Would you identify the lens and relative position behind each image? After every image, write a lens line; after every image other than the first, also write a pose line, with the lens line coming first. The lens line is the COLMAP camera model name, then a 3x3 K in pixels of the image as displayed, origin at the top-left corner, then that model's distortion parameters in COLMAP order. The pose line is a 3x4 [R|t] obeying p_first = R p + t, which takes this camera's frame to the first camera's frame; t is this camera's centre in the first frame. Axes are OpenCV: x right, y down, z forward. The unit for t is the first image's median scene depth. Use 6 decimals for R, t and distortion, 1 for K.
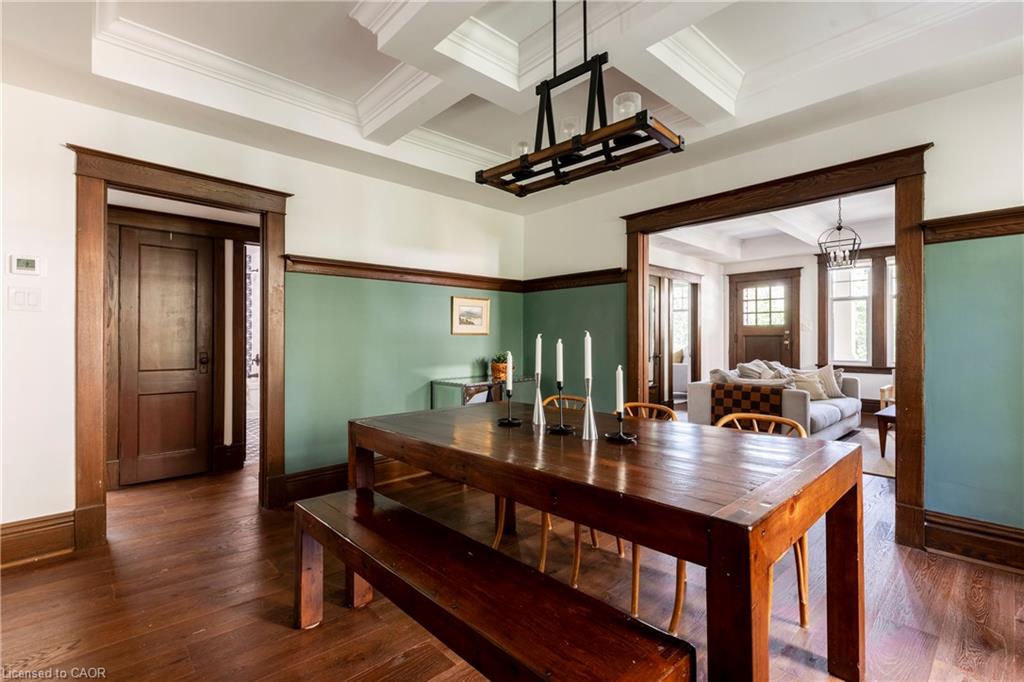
lens RADIAL K [[464.0, 0, 508.0], [0, 464.0, 335.3], [0, 0, 1]] dist [0.002108, -0.000074]
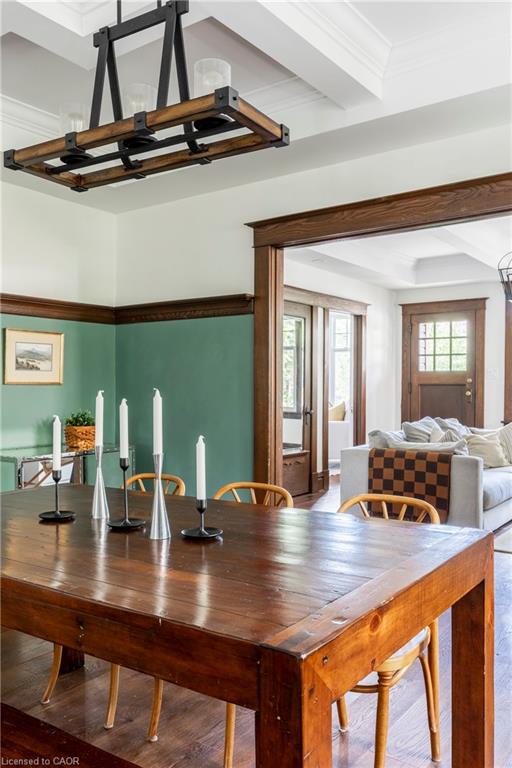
lens RADIAL K [[652.5, 0, 256.2], [0, 652.5, 394.4], [0, 0, 1]] dist [-0.000815, 0.003775]
pose [[0.979675, -0.000971, 0.200587, 0.057420], [-0.003362, 0.999768, 0.021263, -0.010661], [-0.200562, -0.021505, 0.979445, -0.009163]]
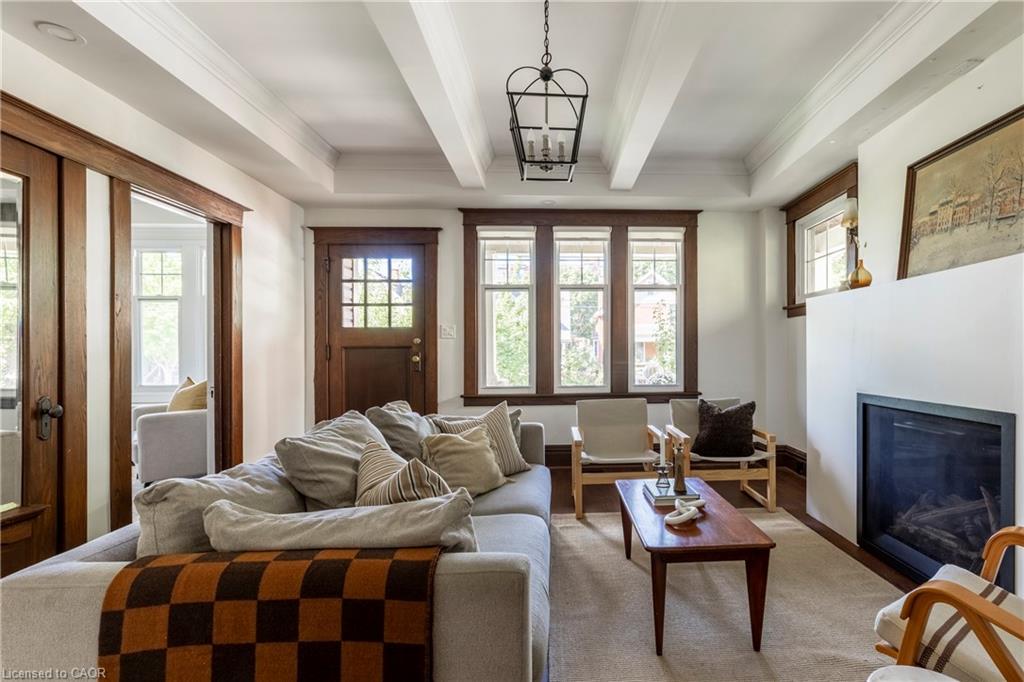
lens RADIAL K [[489.8, 0, 577.3], [0, 489.8, 352.4], [0, 0, 1]] dist [-0.002007, -0.000240]
pose [[0.639160, -0.004305, 0.769062, 0.539195], [0.002402, 0.999991, 0.003602, 0.011853], [-0.769070, -0.000455, 0.639164, 0.947622]]
